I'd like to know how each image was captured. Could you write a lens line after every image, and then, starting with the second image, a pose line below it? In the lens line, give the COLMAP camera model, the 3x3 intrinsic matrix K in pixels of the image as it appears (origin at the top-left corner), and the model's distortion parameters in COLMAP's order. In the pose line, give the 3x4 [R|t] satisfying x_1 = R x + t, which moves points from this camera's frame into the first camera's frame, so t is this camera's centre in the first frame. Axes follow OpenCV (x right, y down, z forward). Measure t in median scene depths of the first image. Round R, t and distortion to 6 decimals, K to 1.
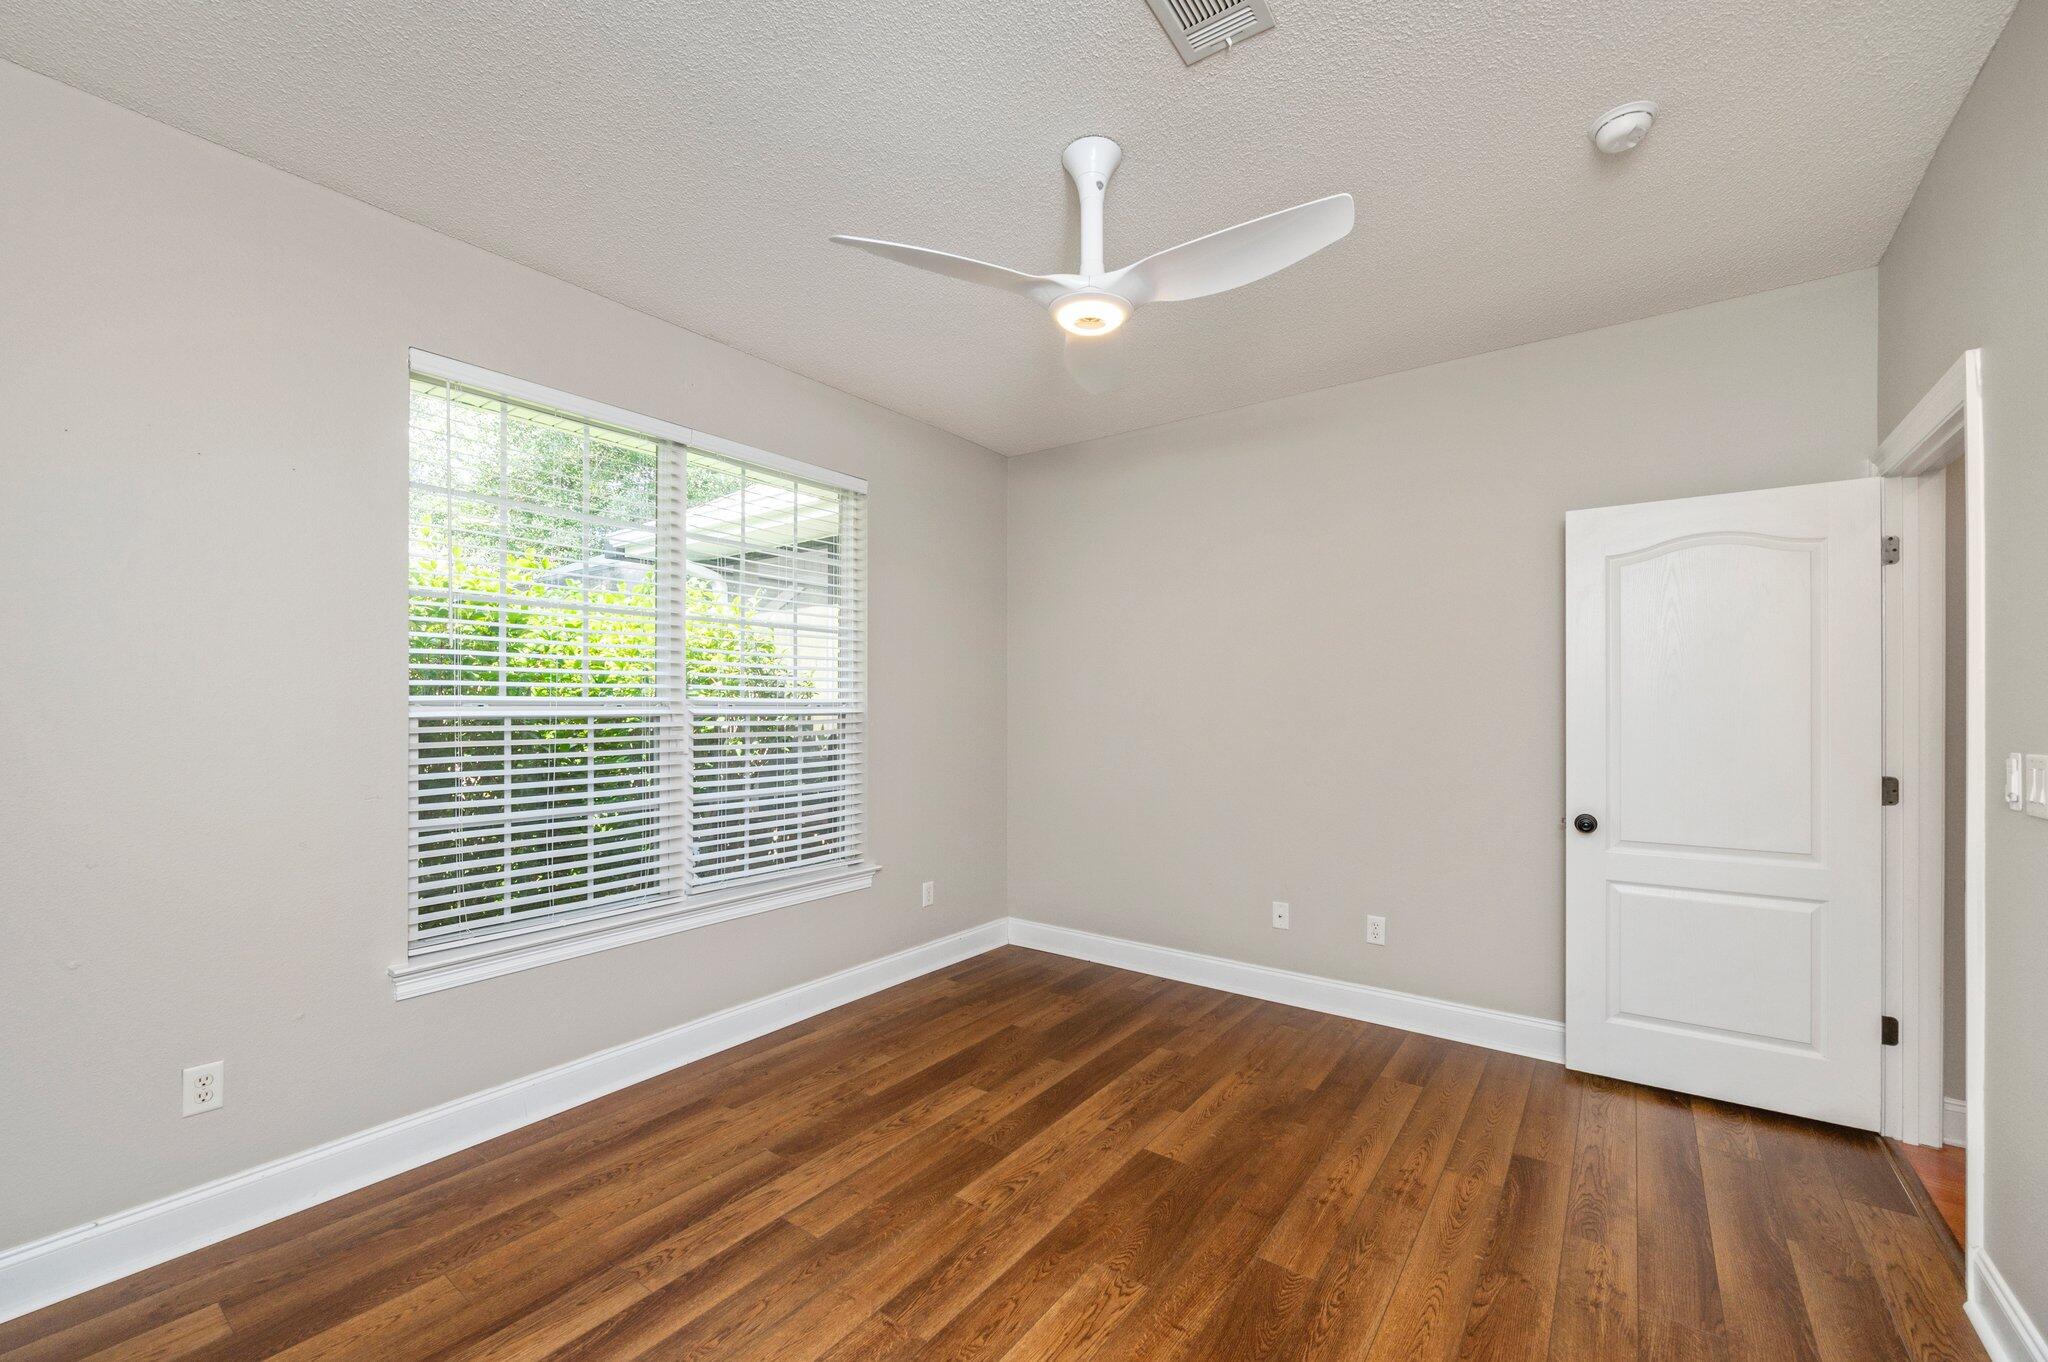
lens RADIAL K [[829.6, 0, 1027.3], [0, 829.6, 700.4], [0, 0, 1]] dist [-0.005818, -0.000543]
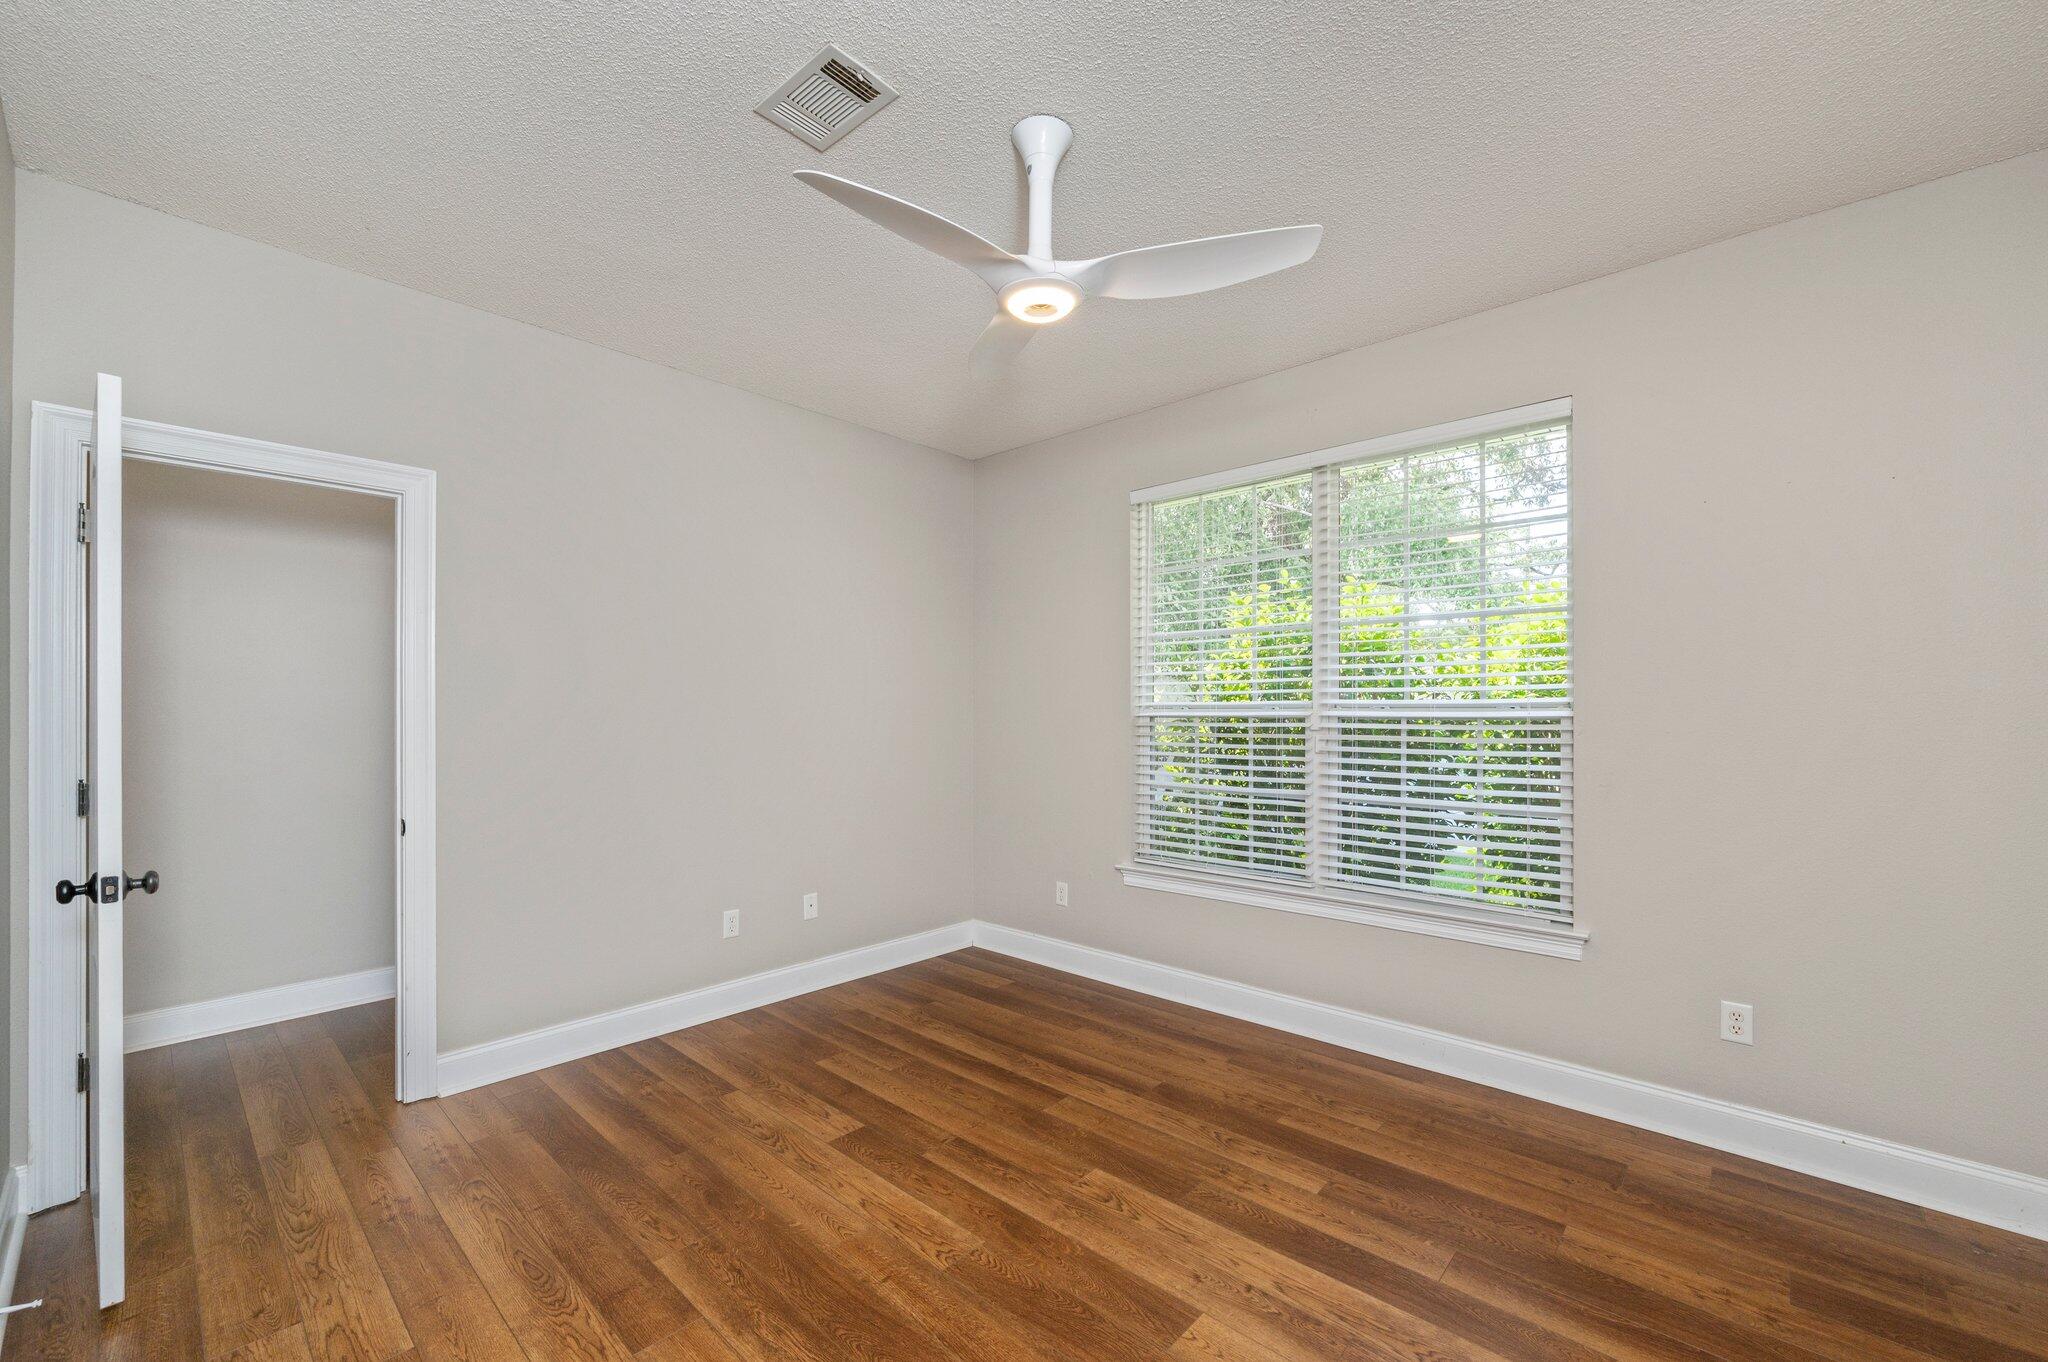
lens RADIAL K [[829.6, 0, 1012.8], [0, 829.6, 689.3], [0, 0, 1]] dist [-0.005818, -0.000543]
pose [[-0.114507, -0.020293, -0.993215, 0.848157], [0.008391, 0.999736, -0.021393, 0.002190], [0.993387, -0.010784, -0.114307, 0.870049]]
